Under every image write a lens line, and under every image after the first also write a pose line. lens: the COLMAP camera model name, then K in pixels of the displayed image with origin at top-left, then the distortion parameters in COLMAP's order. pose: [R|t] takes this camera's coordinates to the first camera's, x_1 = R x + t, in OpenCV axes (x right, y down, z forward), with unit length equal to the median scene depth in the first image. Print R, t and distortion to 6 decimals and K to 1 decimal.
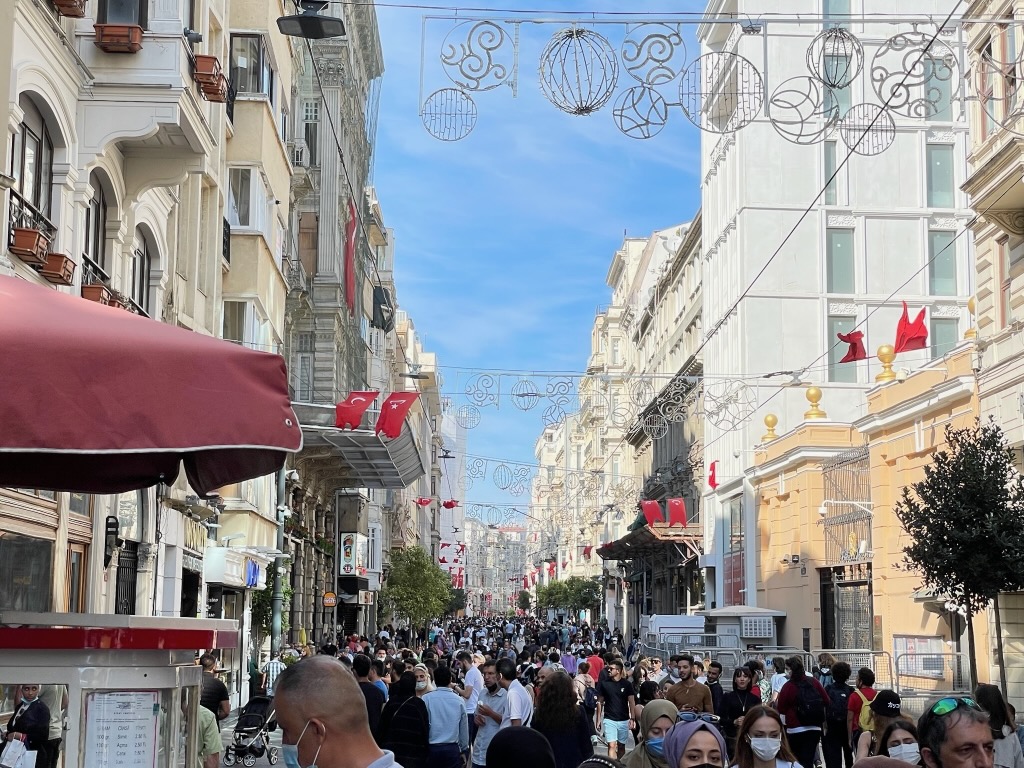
lens RADIAL K [[1665.2, 0, 509.5], [0, 1665.2, 379.9], [0, 0, 1]] dist [0.123254, 0.000000]
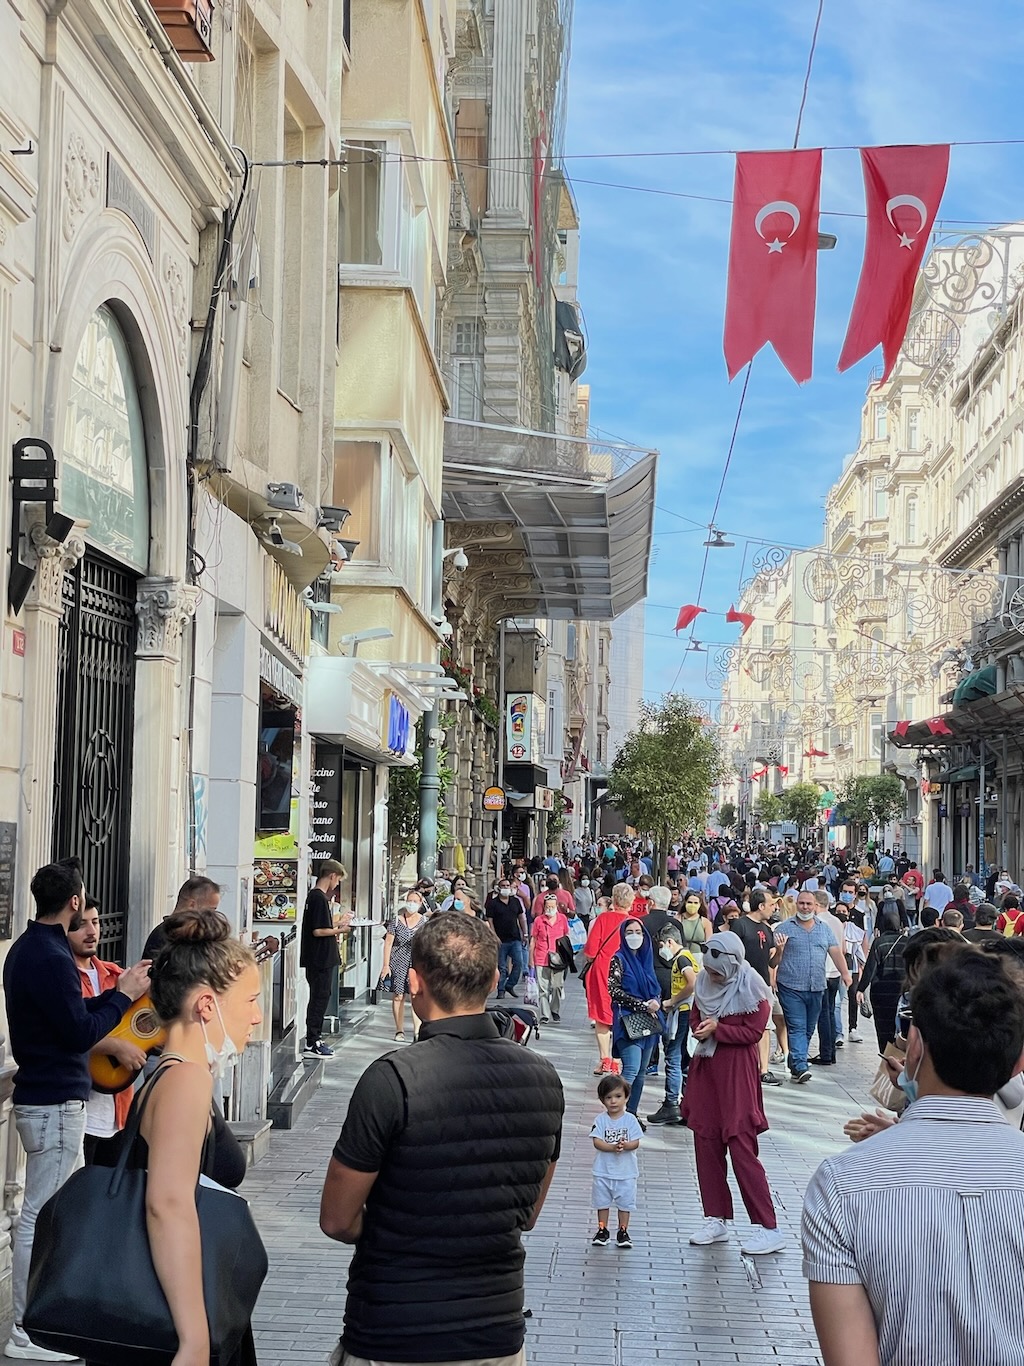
lens RADIAL K [[2191.5, 0, 513.6], [0, 2191.5, 686.0], [0, 0, 1]] dist [0.126661, 0.000000]
pose [[0.997280, 0.007247, -0.073353, -0.044536], [-0.002011, 0.997459, 0.071209, 0.035679], [0.073683, -0.070868, 0.994761, 0.223429]]
